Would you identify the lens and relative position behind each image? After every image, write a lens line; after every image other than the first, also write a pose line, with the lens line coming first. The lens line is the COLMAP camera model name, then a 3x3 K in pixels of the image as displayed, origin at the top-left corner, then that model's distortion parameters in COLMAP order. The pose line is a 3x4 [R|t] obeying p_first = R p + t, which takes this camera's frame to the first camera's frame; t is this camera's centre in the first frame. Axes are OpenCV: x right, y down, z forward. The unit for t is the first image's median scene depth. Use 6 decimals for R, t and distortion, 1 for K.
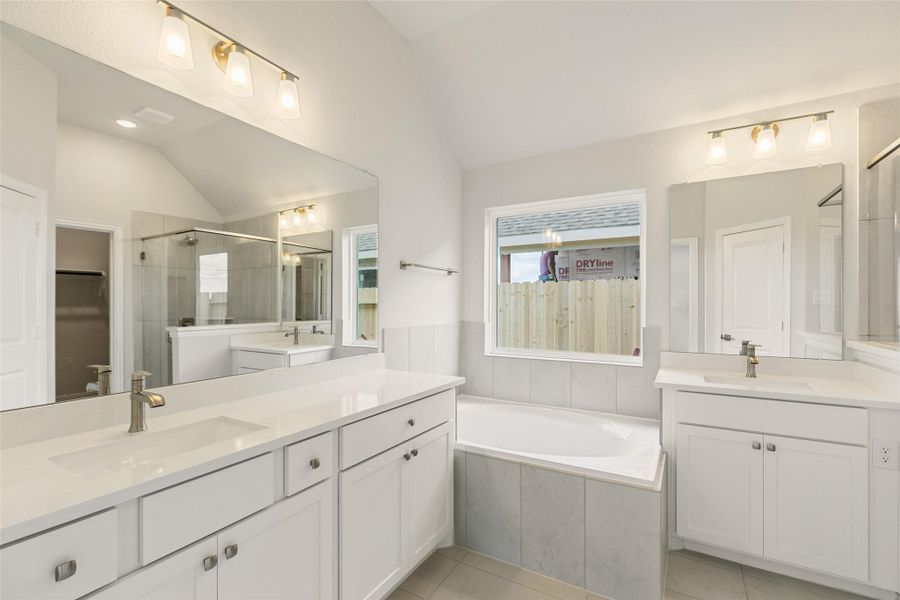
lens RADIAL K [[406.2, 0, 461.6], [0, 406.2, 305.2], [0, 0, 1]] dist [0.000736, 0.000023]
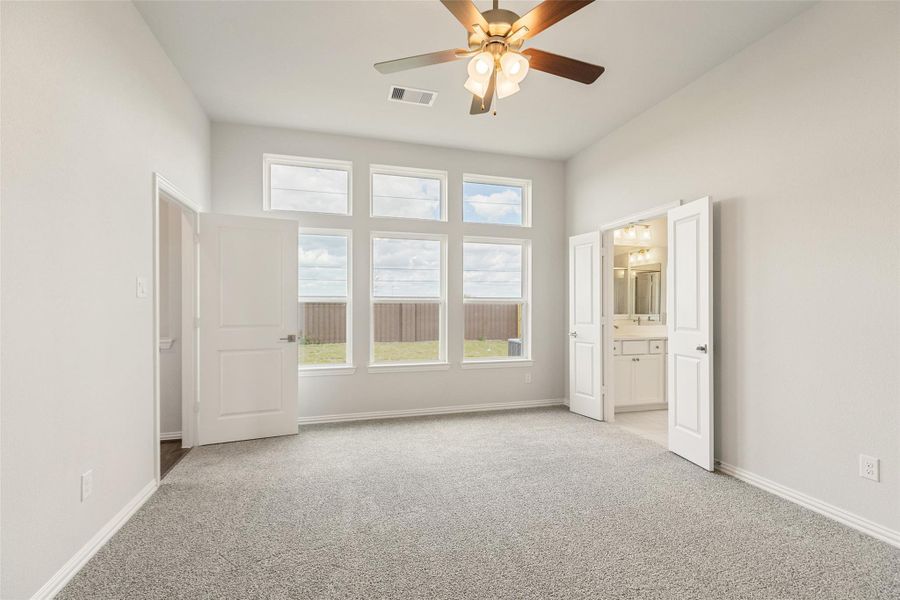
lens RADIAL K [[406.2, 0, 461.6], [0, 406.2, 305.2], [0, 0, 1]] dist [0.000736, 0.000023]
pose [[0.728037, 0.001219, -0.685537, 0.250089], [-0.002694, 0.999996, -0.001083, 0.006375], [0.685532, 0.002635, 0.728037, -0.835016]]
